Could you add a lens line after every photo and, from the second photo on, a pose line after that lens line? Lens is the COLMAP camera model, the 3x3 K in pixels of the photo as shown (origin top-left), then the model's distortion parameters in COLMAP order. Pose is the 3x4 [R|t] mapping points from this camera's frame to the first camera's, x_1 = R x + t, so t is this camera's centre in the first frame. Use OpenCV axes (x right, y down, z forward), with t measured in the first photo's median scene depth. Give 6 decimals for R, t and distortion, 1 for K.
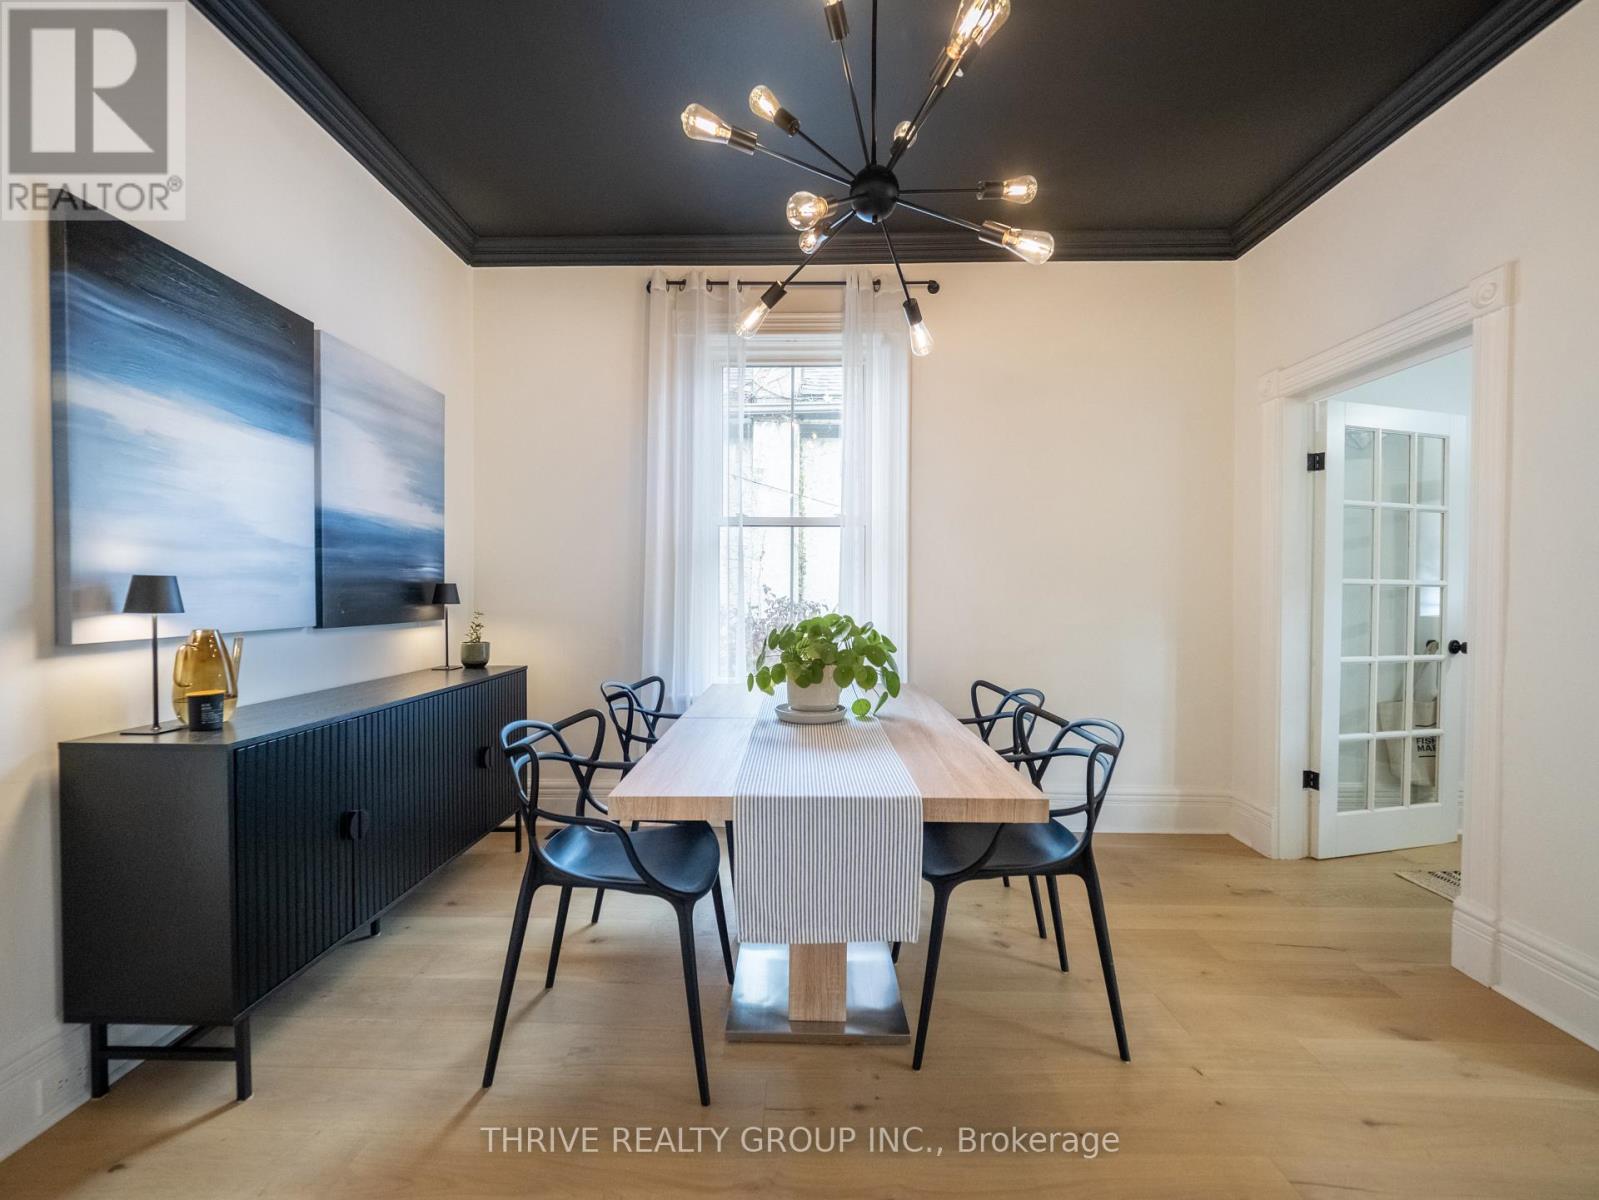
lens RADIAL K [[671.7, 0, 792.2], [0, 671.7, 598.9], [0, 0, 1]] dist [0.000751, -0.000146]
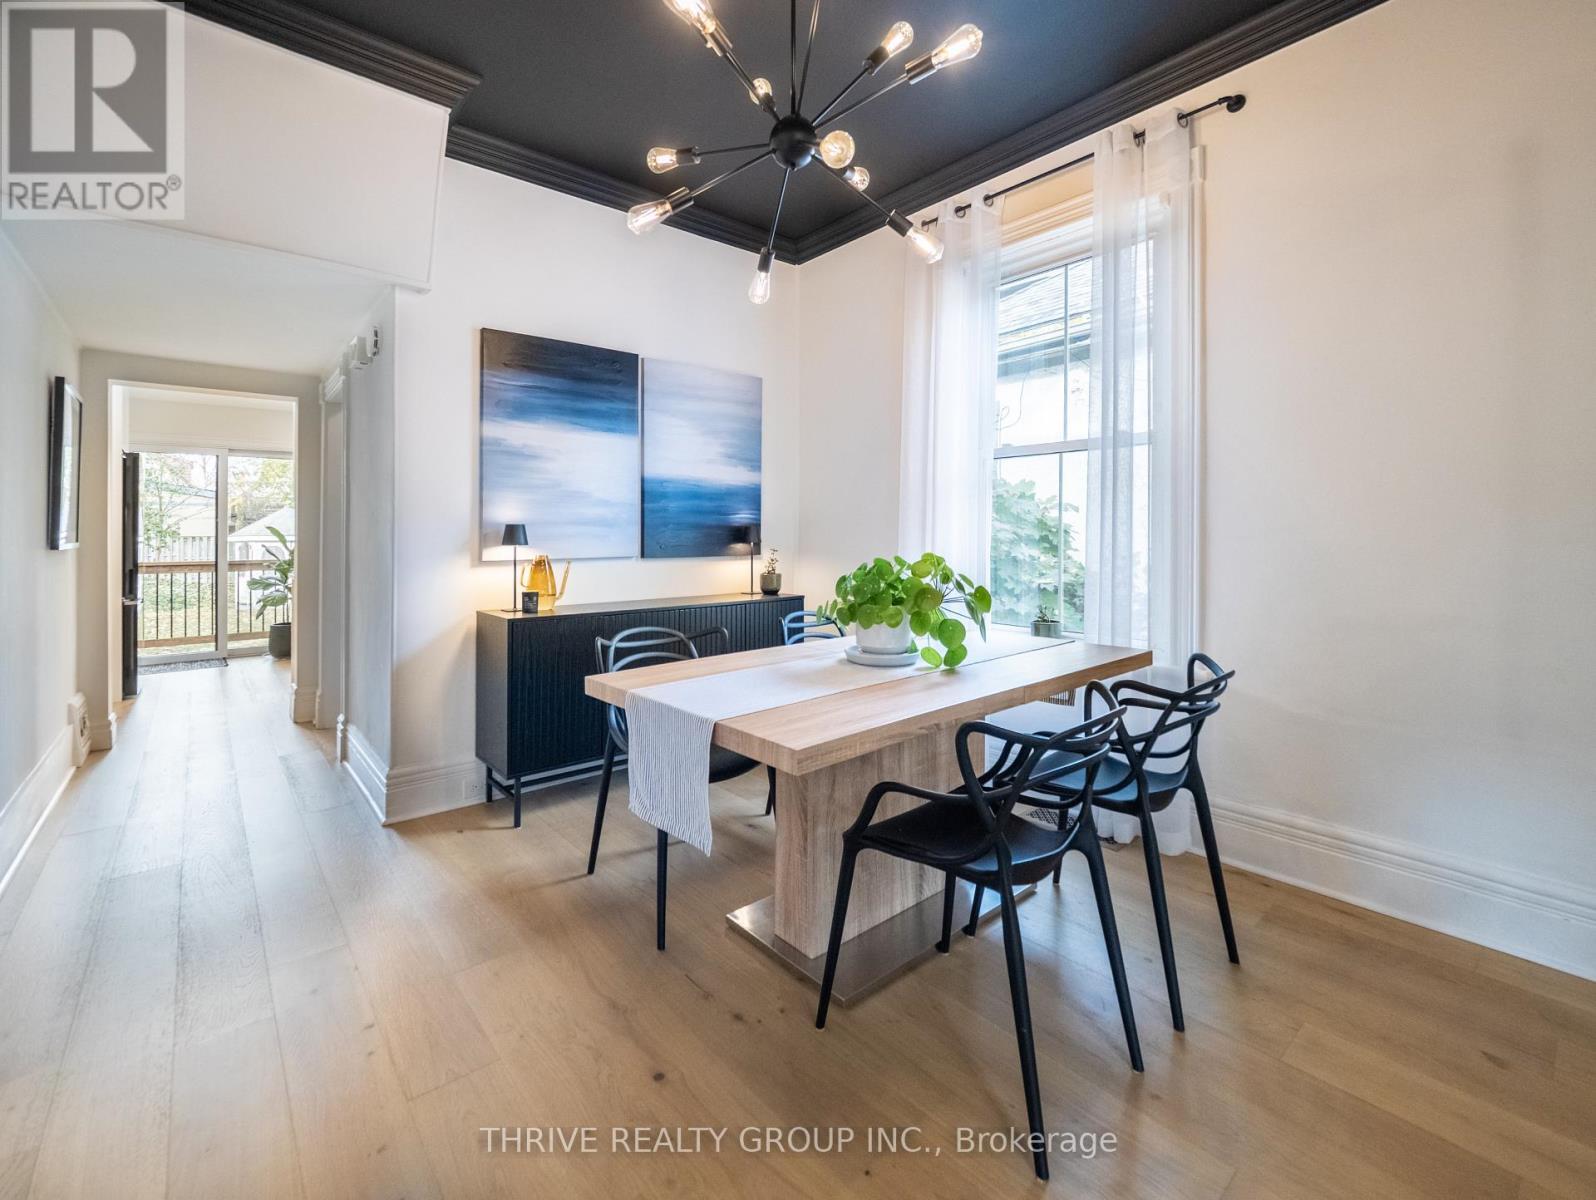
lens RADIAL K [[694.5, 0, 776.8], [0, 694.5, 530.7], [0, 0, 1]] dist [0.000108, -0.000237]
pose [[0.655720, -0.012374, -0.754903, 0.658825], [-0.000789, 0.999854, -0.017075, 0.009763], [0.755004, 0.011792, 0.655614, 0.219817]]
